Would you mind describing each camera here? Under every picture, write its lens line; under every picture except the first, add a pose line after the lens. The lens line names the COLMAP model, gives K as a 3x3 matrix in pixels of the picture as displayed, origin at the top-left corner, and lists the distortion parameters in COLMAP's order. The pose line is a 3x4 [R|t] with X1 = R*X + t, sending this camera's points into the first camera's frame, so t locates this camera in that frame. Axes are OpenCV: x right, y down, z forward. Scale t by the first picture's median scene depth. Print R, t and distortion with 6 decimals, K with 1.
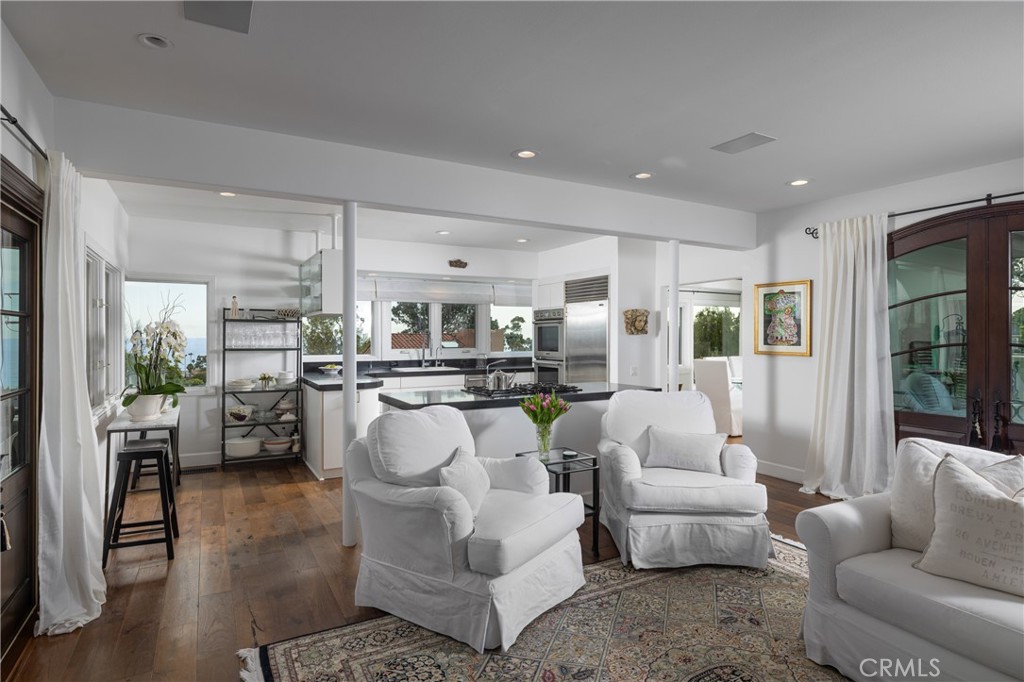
lens RADIAL K [[542.0, 0, 512.0], [0, 542.0, 341.0], [0, 0, 1]] dist [0.000274, 0.000010]
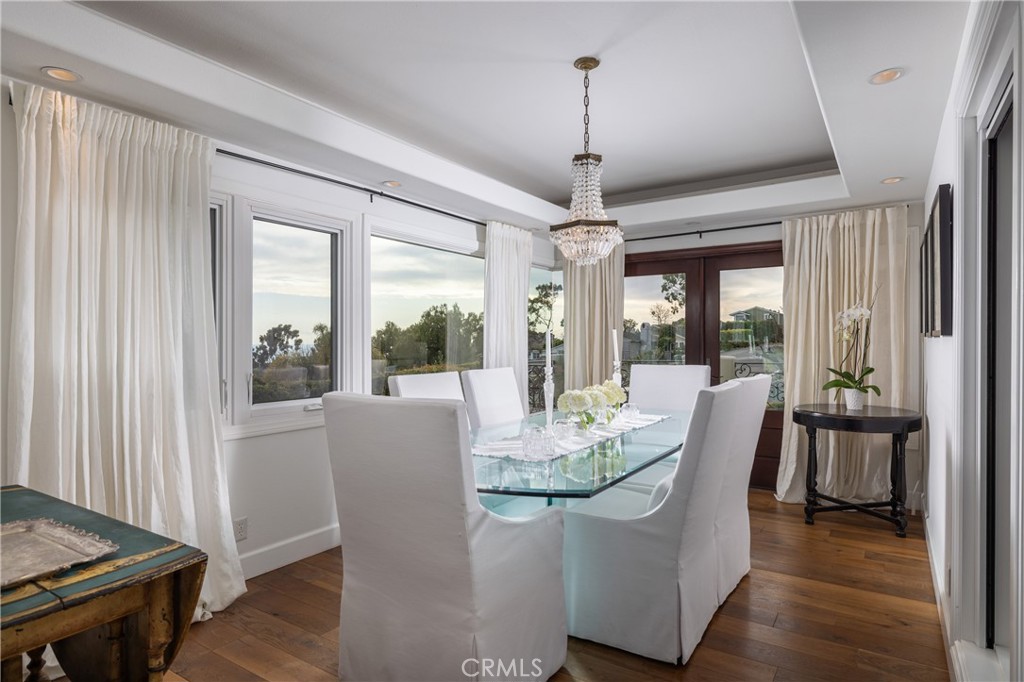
lens RADIAL K [[567.2, 0, 512.0], [0, 567.2, 341.0], [0, 0, 1]] dist [0.000085, -0.000004]
pose [[0.888849, 0.003867, 0.458183, 0.222819], [0.001123, 0.999943, -0.010618, 0.009354], [-0.458198, 0.009953, 0.888794, 0.564807]]
